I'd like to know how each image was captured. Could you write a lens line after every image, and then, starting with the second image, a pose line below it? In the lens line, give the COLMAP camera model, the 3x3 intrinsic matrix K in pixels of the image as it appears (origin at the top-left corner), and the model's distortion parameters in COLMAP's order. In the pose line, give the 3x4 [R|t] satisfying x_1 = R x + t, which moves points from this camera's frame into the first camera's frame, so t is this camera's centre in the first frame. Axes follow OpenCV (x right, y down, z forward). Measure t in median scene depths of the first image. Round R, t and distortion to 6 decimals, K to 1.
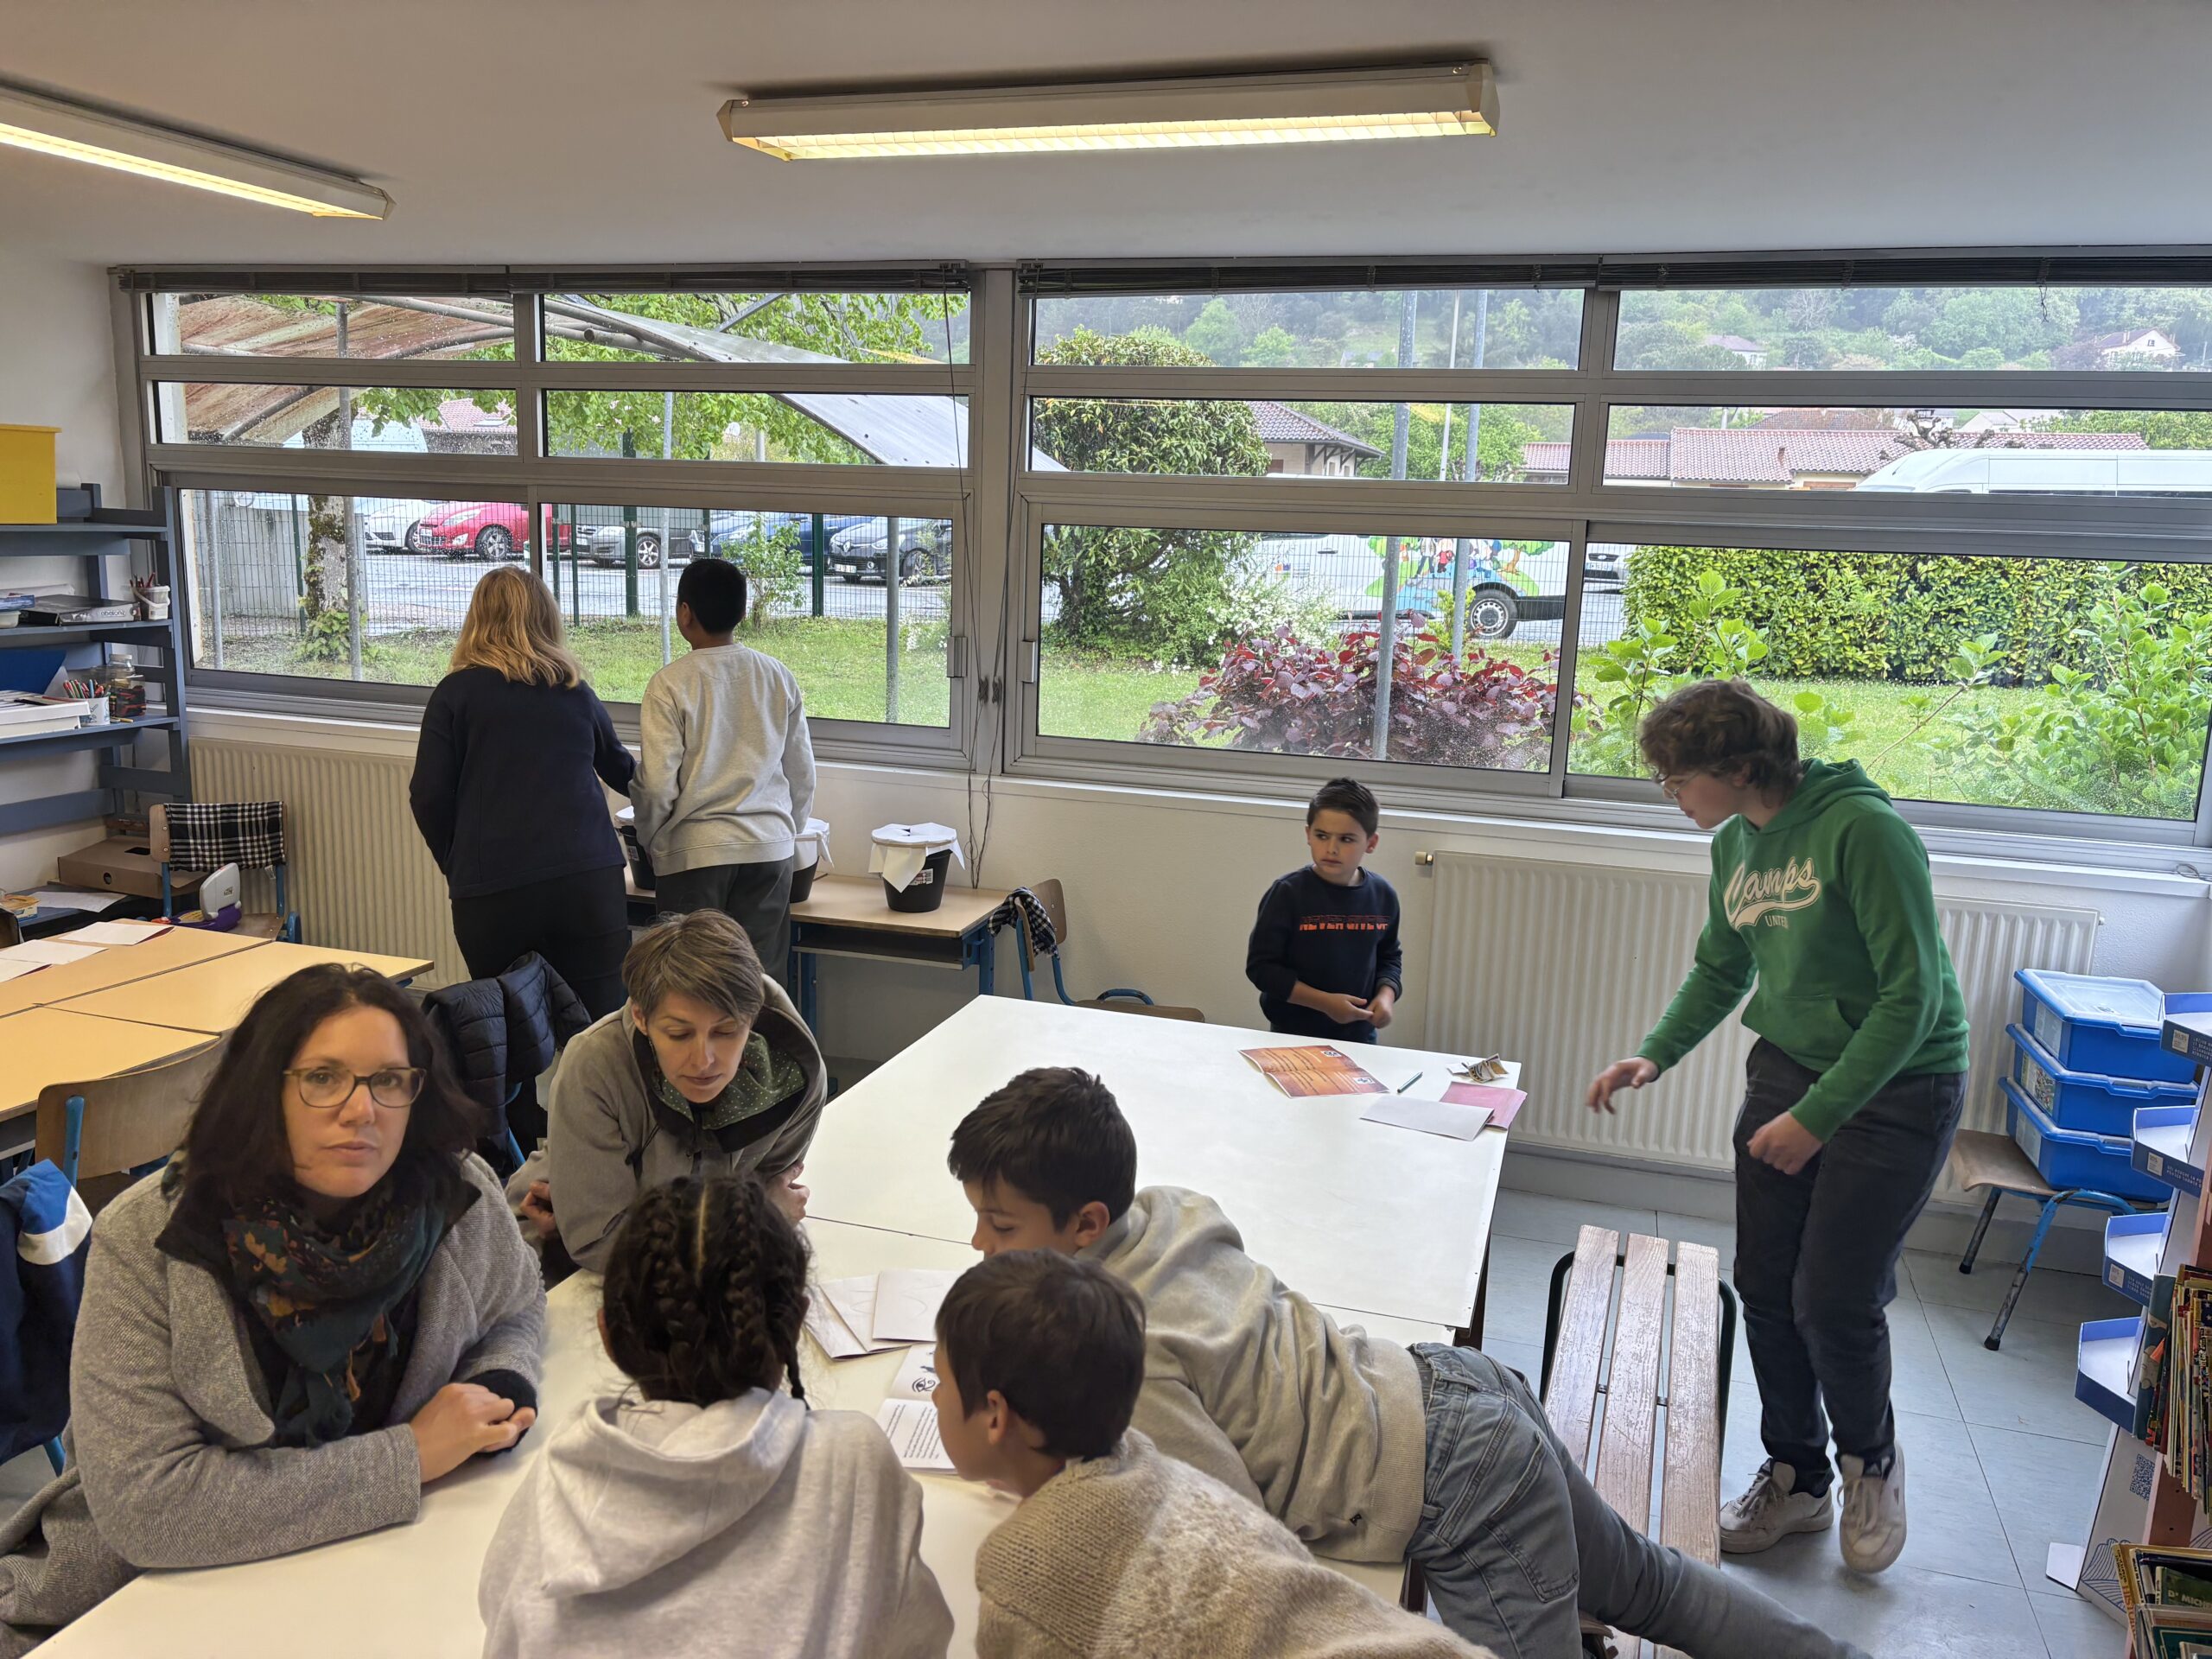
lens RADIAL K [[1708.6, 0, 1106.0], [0, 1708.6, 829.5], [0, 0, 1]] dist [0.040896, -0.000269]
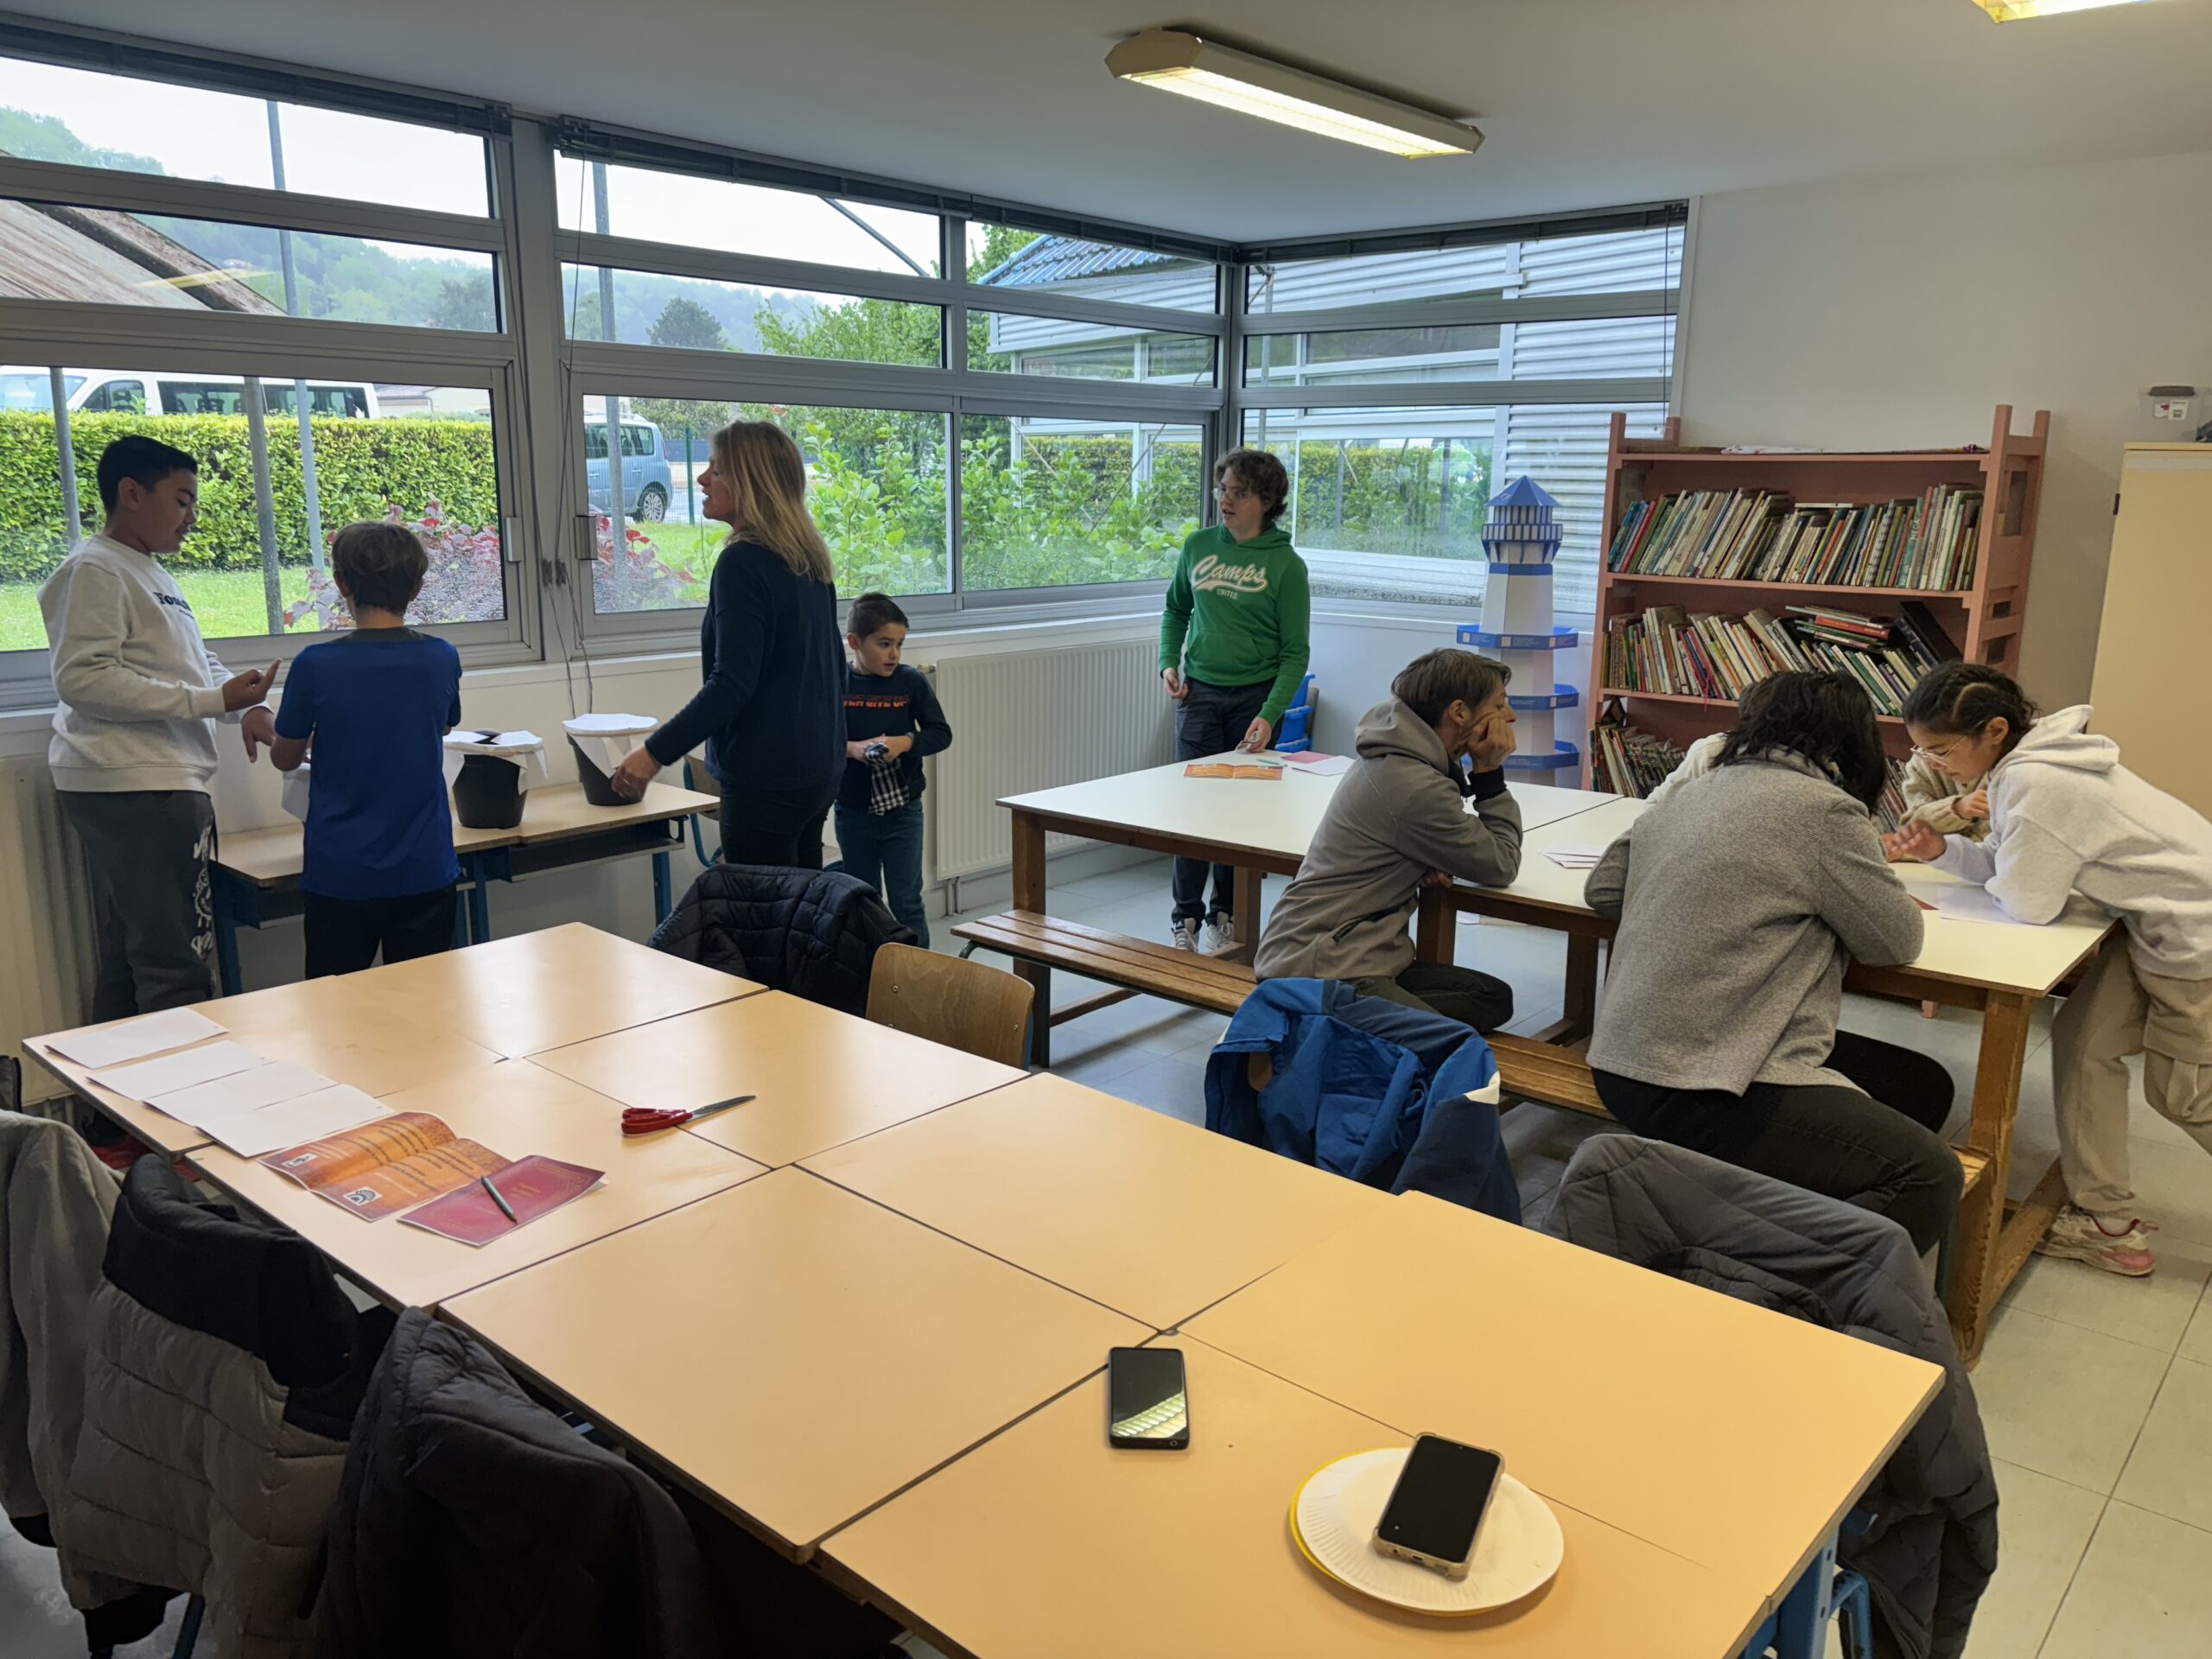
lens RADIAL K [[1708.6, 0, 1106.0], [0, 1708.6, 829.5], [0, 0, 1]] dist [0.040896, -0.000269]
pose [[0.370674, -0.221457, 0.901974, -0.311228], [0.166253, 0.971292, 0.170153, -0.023584], [-0.913762, 0.086885, 0.396850, 0.130014]]
